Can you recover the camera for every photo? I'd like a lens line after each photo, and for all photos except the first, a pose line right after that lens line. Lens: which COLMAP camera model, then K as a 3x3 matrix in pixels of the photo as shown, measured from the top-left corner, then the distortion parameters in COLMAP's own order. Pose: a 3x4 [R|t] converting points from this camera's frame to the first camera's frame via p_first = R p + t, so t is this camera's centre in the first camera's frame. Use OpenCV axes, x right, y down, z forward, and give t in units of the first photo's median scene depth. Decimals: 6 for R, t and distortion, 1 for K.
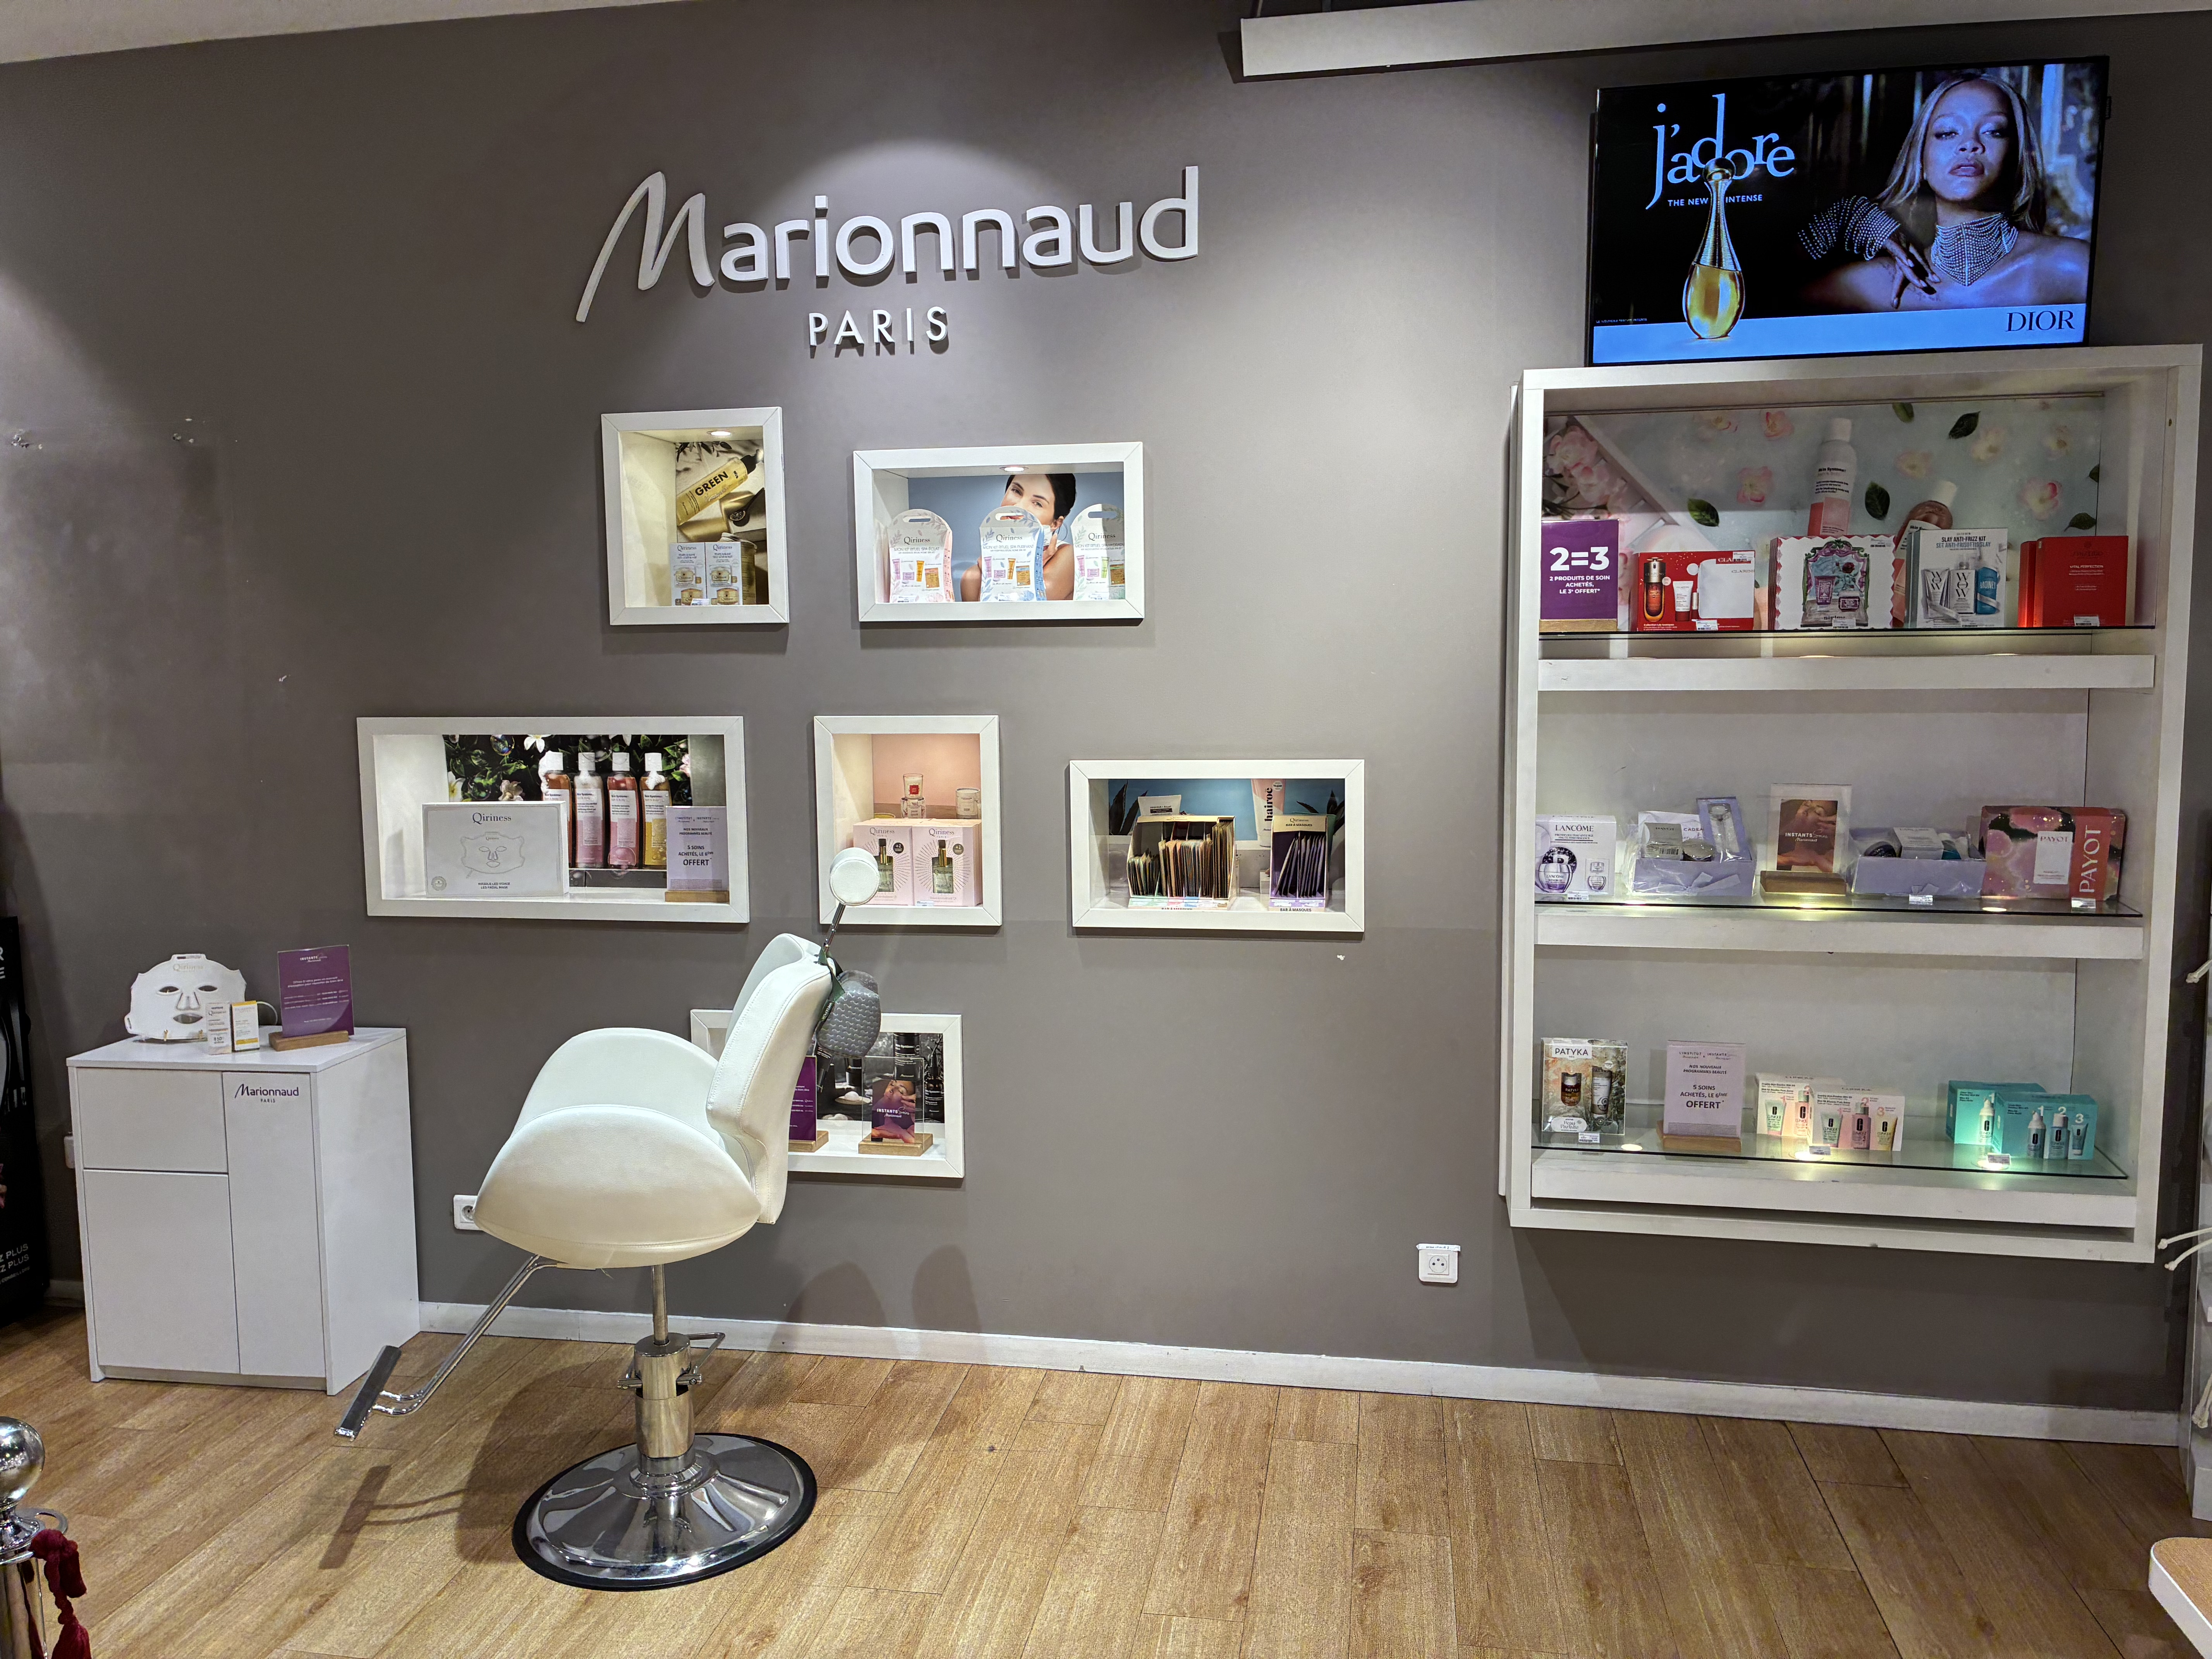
lens RADIAL K [[1662.1, 0, 1106.0], [0, 1662.1, 829.5], [0, 0, 1]] dist [0.003311, -0.001479]
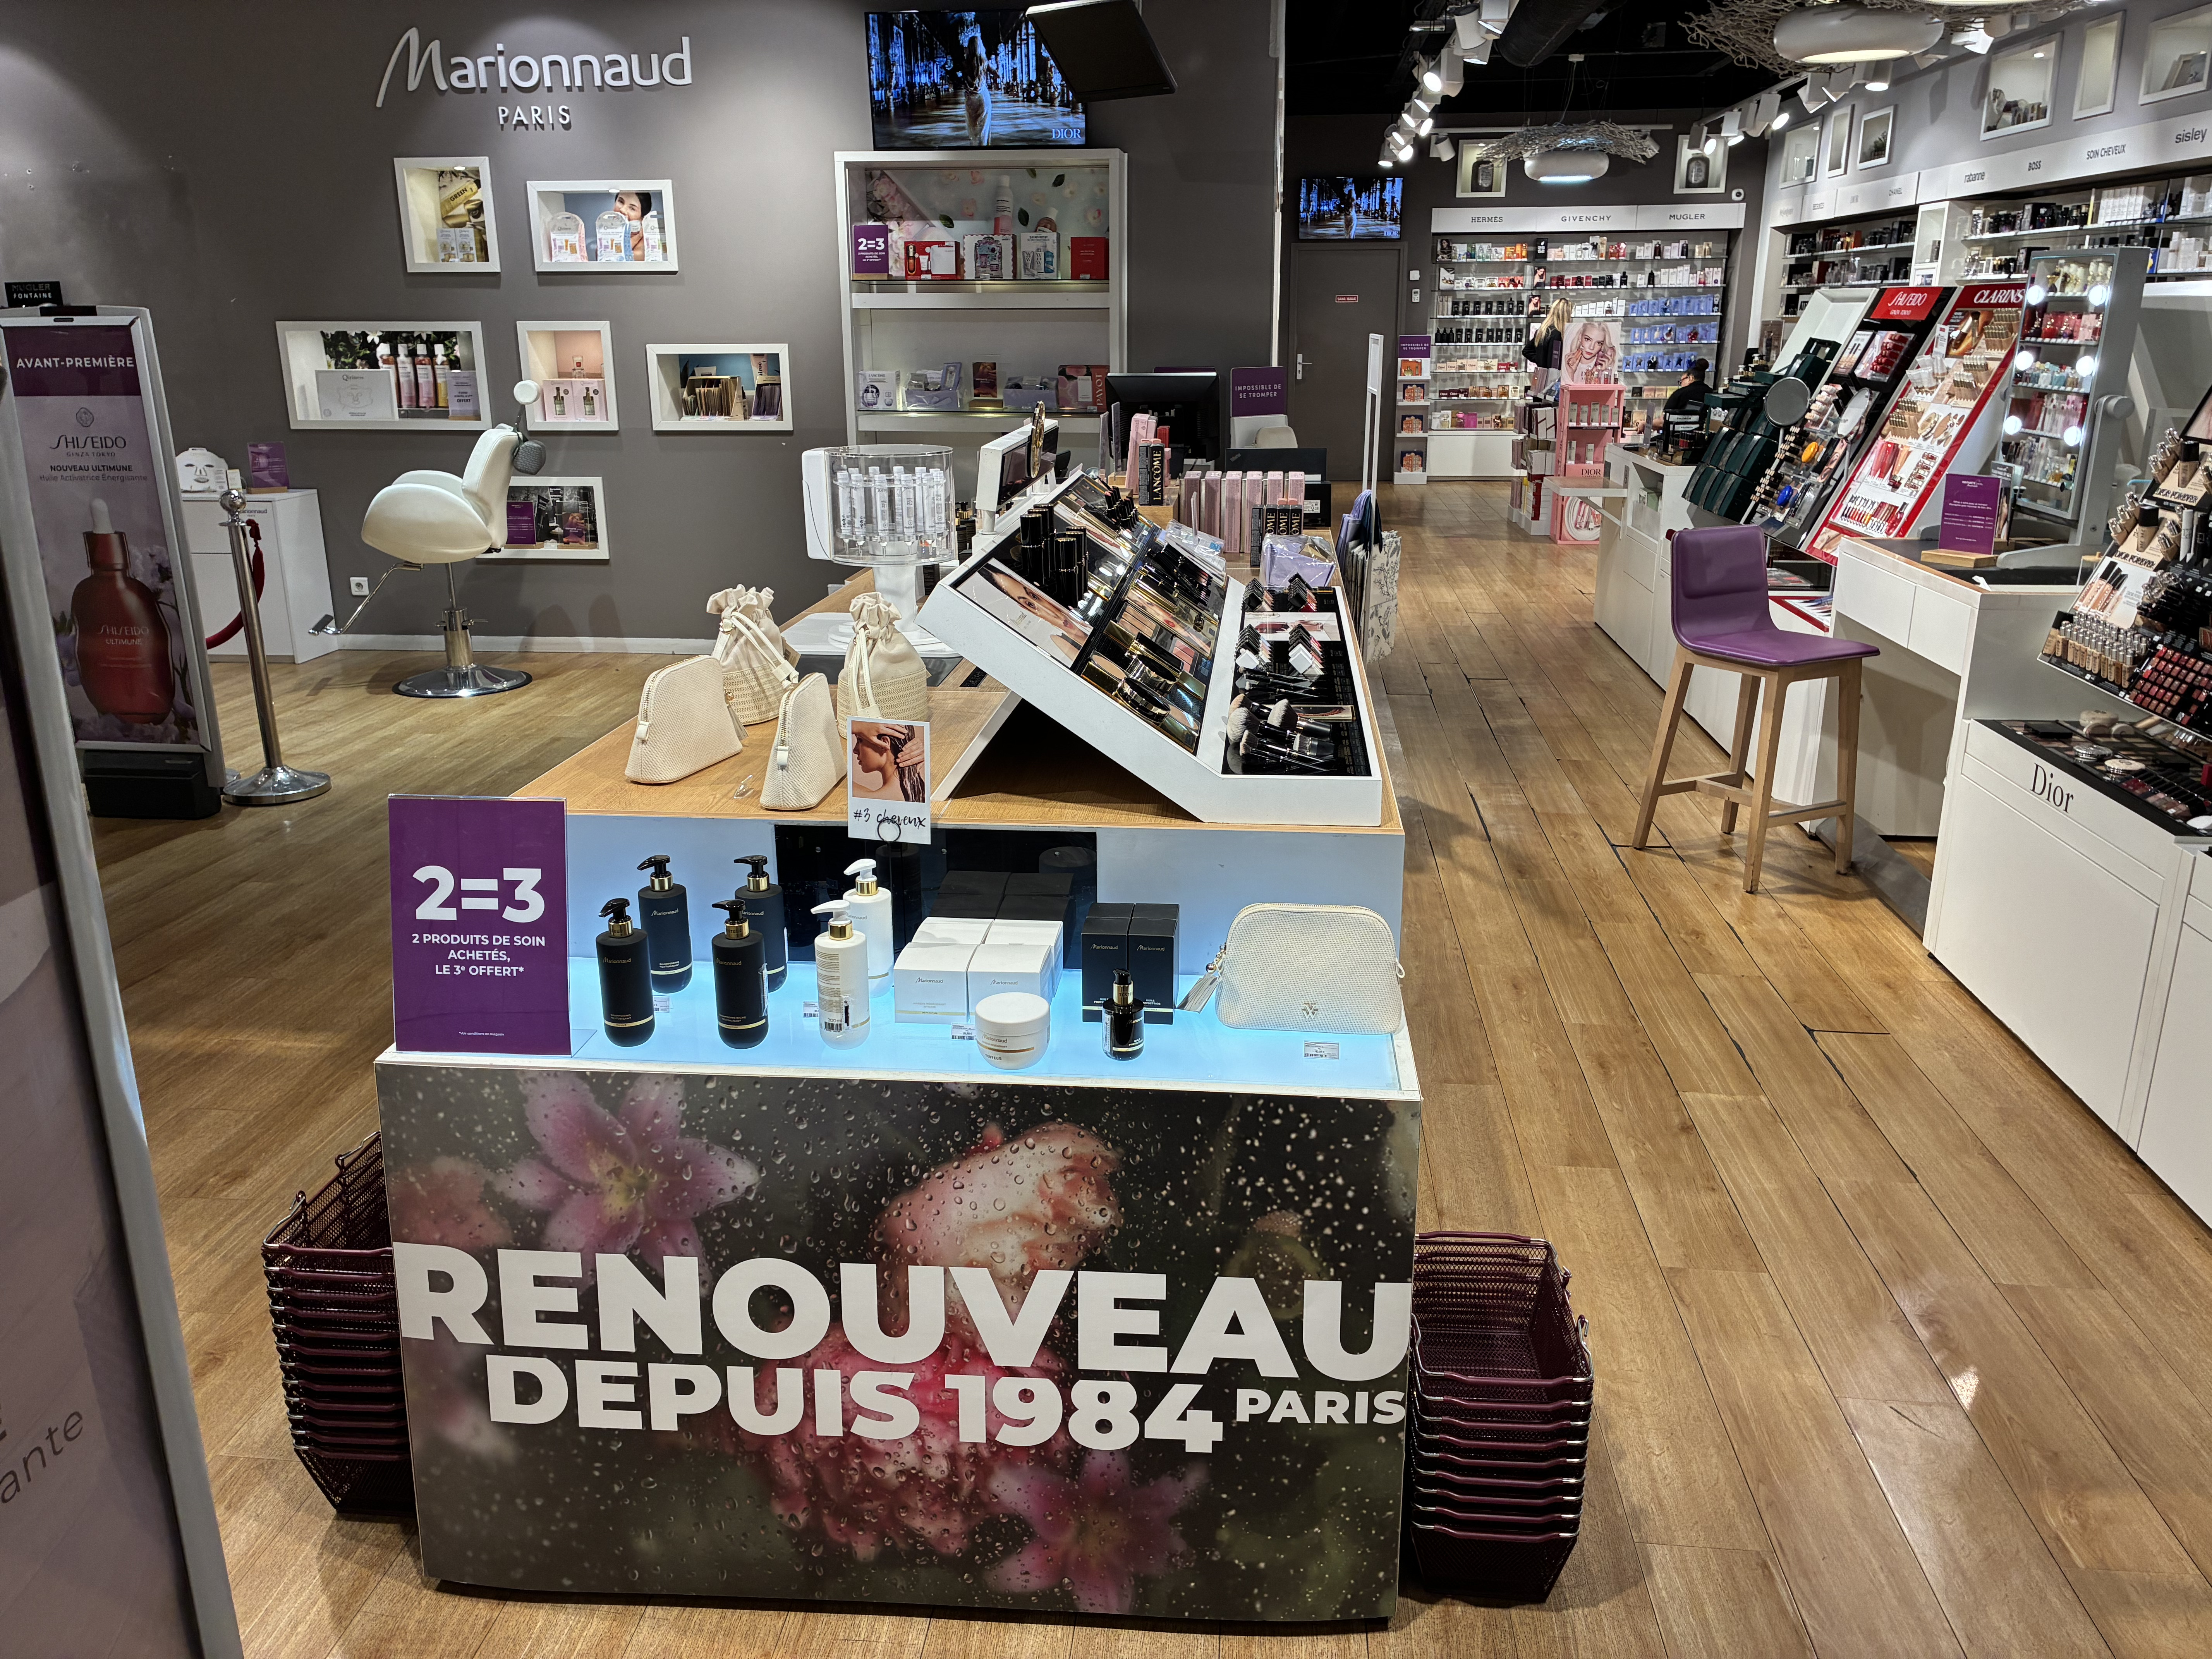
lens RADIAL K [[1655.4, 0, 1136.1], [0, 1655.4, 834.6], [0, 0, 1]] dist [-0.008308, -0.000525]
pose [[0.996379, -0.014949, 0.083692, 0.389149], [-0.001390, 0.981423, 0.191849, 0.154717], [-0.085006, -0.191271, 0.977849, -1.114073]]
